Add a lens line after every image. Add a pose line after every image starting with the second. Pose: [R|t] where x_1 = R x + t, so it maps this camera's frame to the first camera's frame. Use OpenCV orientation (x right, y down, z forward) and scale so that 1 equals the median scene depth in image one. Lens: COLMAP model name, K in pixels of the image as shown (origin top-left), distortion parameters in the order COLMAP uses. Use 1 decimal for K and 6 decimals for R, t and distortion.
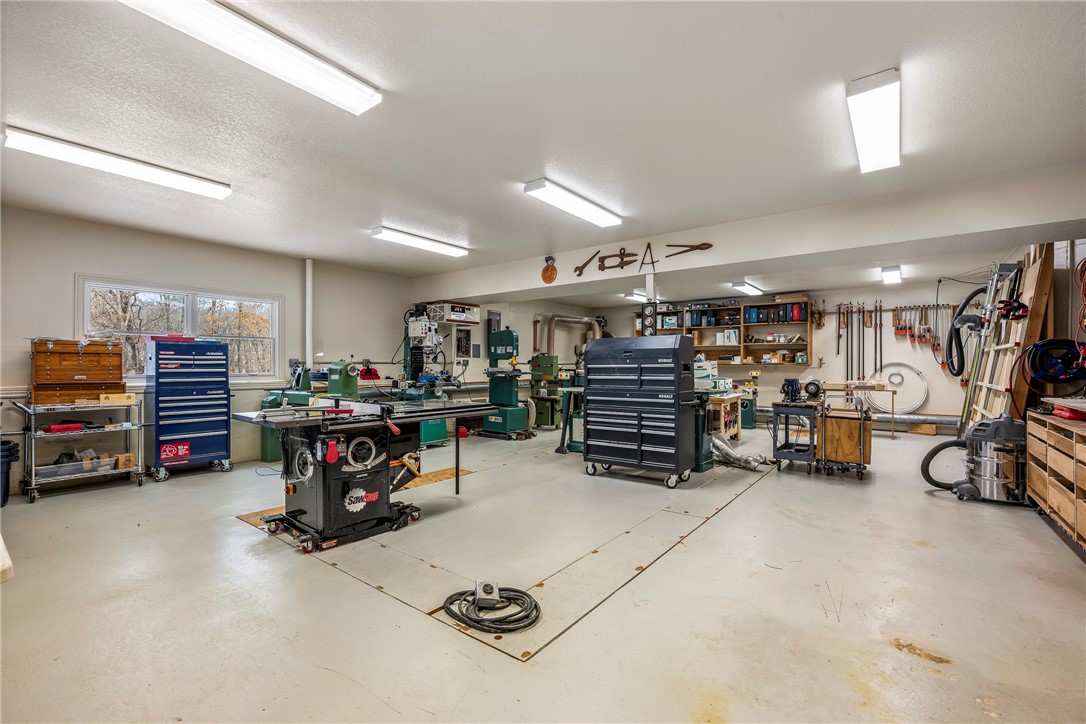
lens RADIAL K [[456.6, 0, 543.6], [0, 456.6, 368.1], [0, 0, 1]] dist [-0.000648, -0.000066]
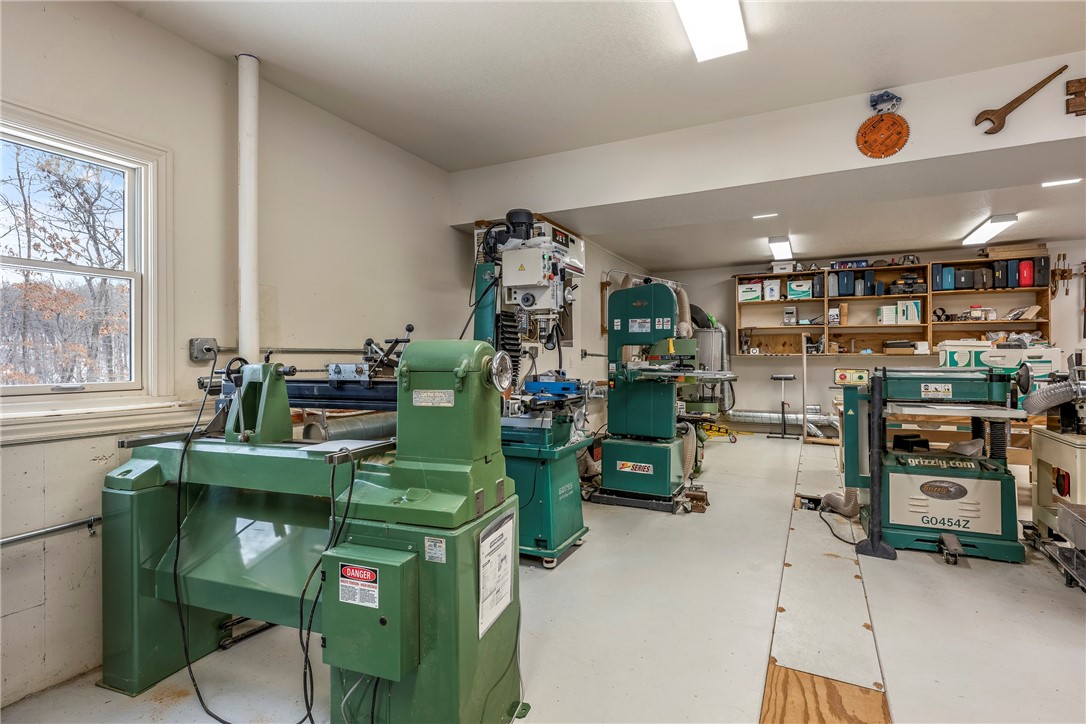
lens RADIAL K [[526.2, 0, 538.4], [0, 526.2, 356.1], [0, 0, 1]] dist [0.000058, 0.000420]
pose [[0.983024, -0.004082, 0.183434, -0.282063], [0.006409, 0.999906, -0.012094, -0.000255], [-0.183368, 0.013064, 0.982958, 0.428736]]
